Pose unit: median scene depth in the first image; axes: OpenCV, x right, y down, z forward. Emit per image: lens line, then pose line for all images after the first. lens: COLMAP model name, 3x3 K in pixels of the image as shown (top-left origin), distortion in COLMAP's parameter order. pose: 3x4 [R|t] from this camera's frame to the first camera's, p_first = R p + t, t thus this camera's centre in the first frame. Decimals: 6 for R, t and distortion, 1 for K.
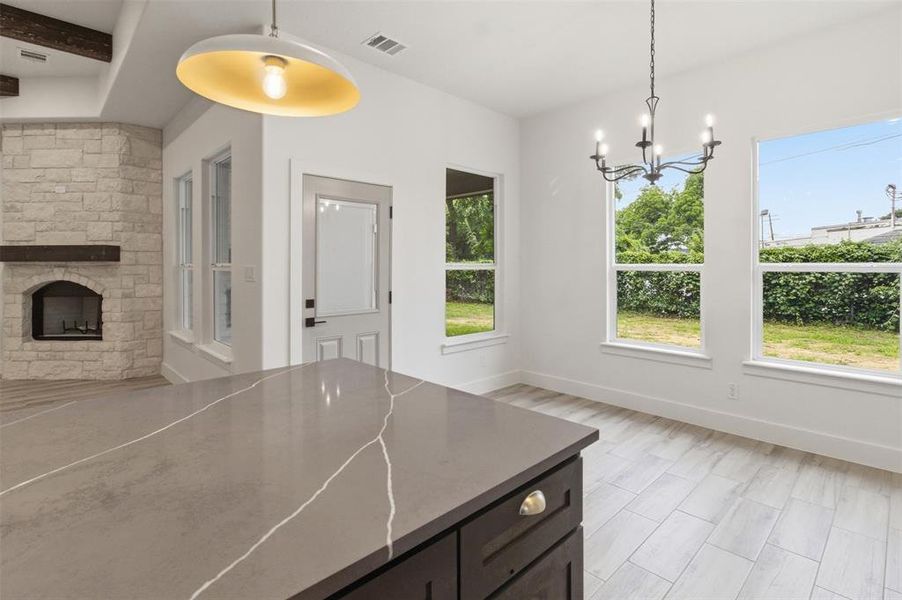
lens RADIAL K [[430.9, 0, 450.2], [0, 430.9, 269.2], [0, 0, 1]] dist [0.004106, -0.000131]
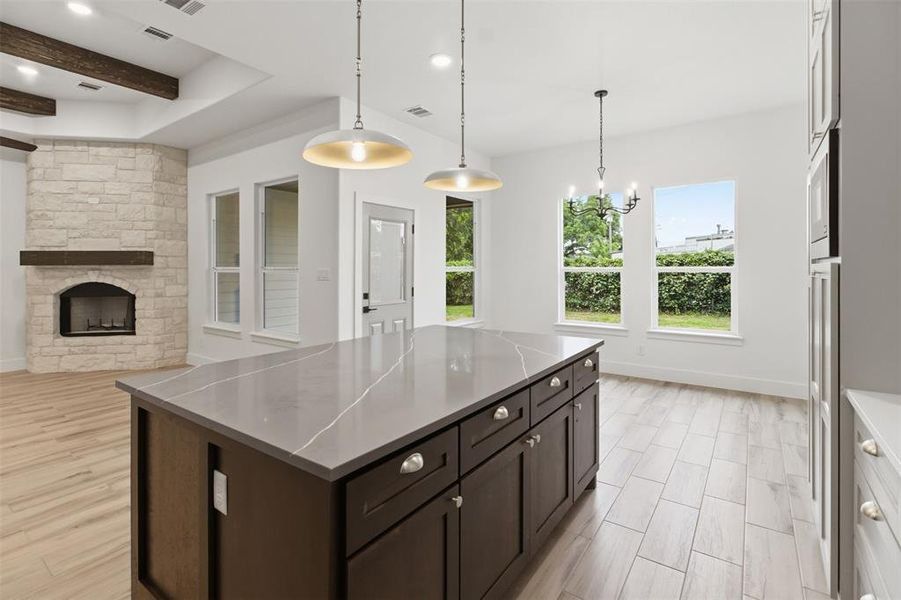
lens RADIAL K [[423.7, 0, 449.5], [0, 423.7, 270.9], [0, 0, 1]] dist [-0.001975, 0.000038]
pose [[0.982483, -0.002037, 0.186342, -0.201552], [0.002607, 0.999993, -0.002813, 0.002423], [-0.186335, 0.003250, 0.982481, -0.242518]]
